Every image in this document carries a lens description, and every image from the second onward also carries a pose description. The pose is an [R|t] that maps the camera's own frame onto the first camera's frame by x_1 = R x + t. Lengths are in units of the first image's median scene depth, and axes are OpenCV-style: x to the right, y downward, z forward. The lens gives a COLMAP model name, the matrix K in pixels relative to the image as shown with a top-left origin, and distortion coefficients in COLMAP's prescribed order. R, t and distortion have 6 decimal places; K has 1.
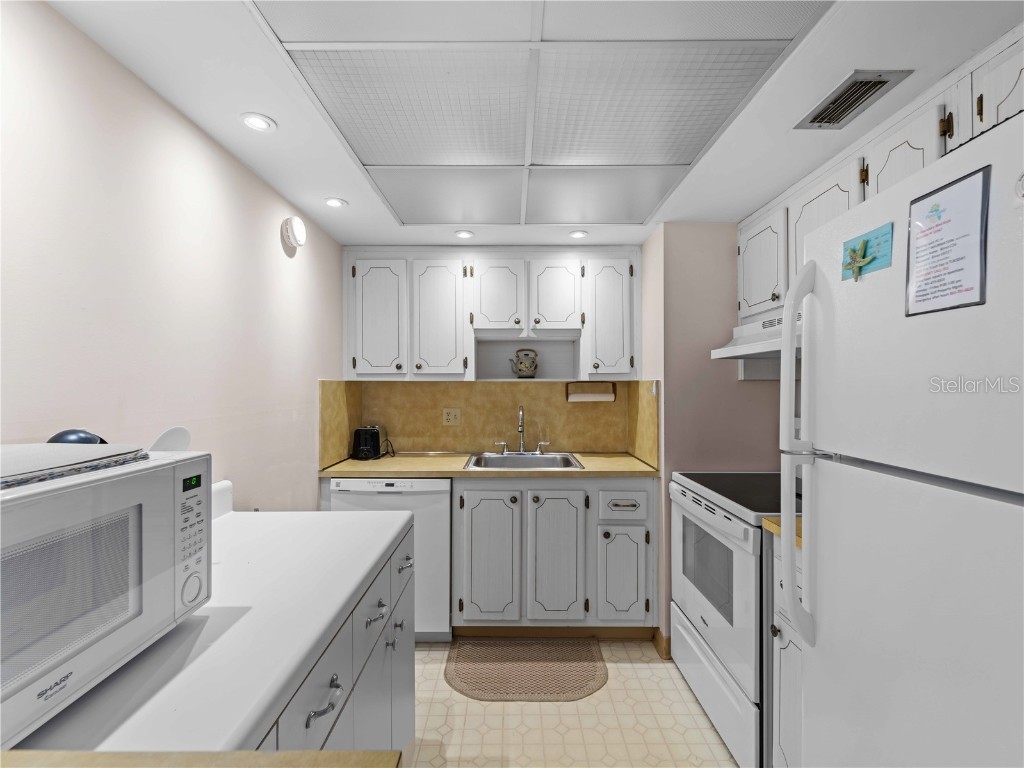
lens RADIAL K [[460.0, 0, 512.0], [0, 460.0, 384.0], [0, 0, 1]] dist [-0.000573, -0.000805]
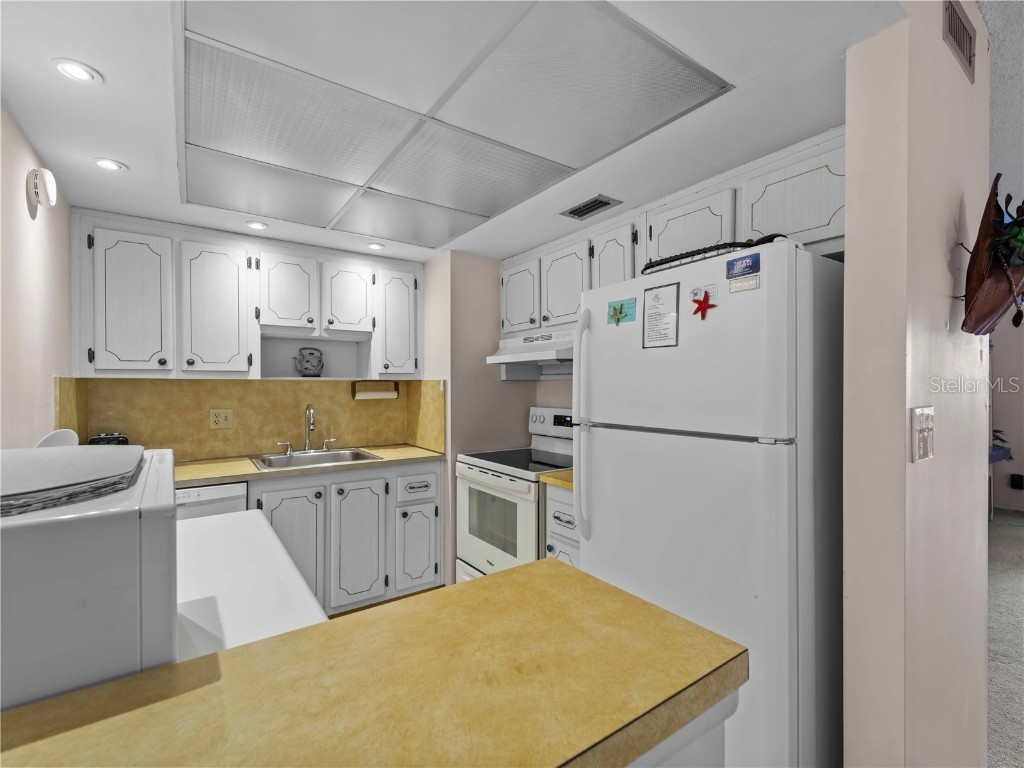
lens RADIAL K [[460.0, 0, 512.0], [0, 460.0, 384.0], [0, 0, 1]] dist [-0.000573, -0.000805]
pose [[0.816781, 0.001711, 0.576945, -0.226019], [-0.002796, 0.999996, 0.000992, 0.000930], [-0.576941, -0.002423, 0.816782, -0.084909]]
